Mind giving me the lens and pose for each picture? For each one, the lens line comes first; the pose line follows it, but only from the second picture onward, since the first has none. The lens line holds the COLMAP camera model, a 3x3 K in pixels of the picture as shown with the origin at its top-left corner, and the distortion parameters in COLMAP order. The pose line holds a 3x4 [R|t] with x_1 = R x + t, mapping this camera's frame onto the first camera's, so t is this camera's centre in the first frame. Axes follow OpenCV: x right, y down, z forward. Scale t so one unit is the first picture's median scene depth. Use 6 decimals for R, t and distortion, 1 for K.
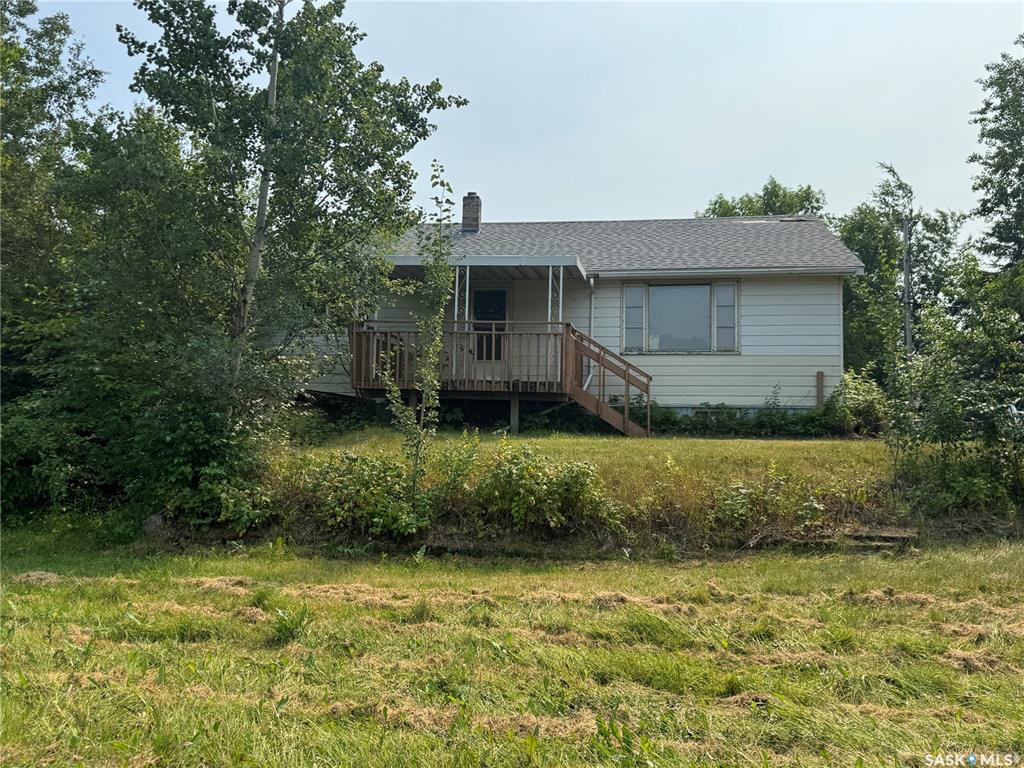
lens RADIAL K [[924.7, 0, 511.9], [0, 924.7, 384.0], [0, 0, 1]] dist [0.052833, 0.001683]
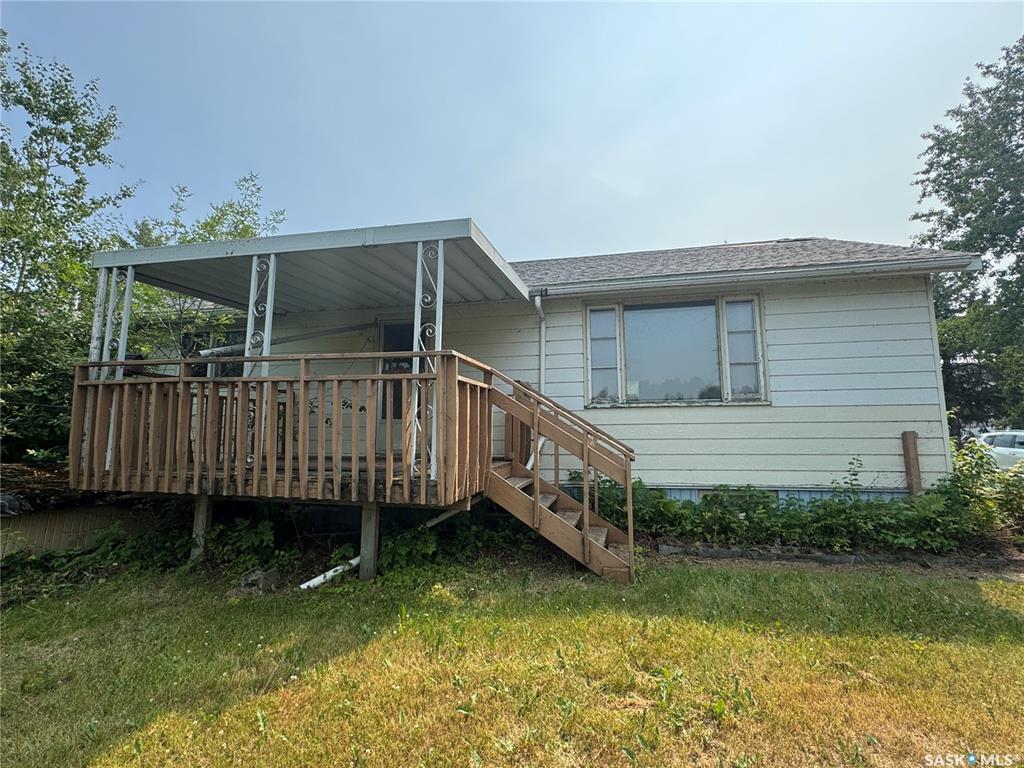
lens RADIAL K [[477.8, 0, 512.0], [0, 477.8, 380.0], [0, 0, 1]] dist [-0.013561, -0.000184]
pose [[0.995515, -0.024432, -0.091399, 0.098135], [0.018446, 0.997664, -0.065779, -0.030759], [0.092793, 0.063798, 0.993639, 0.654756]]
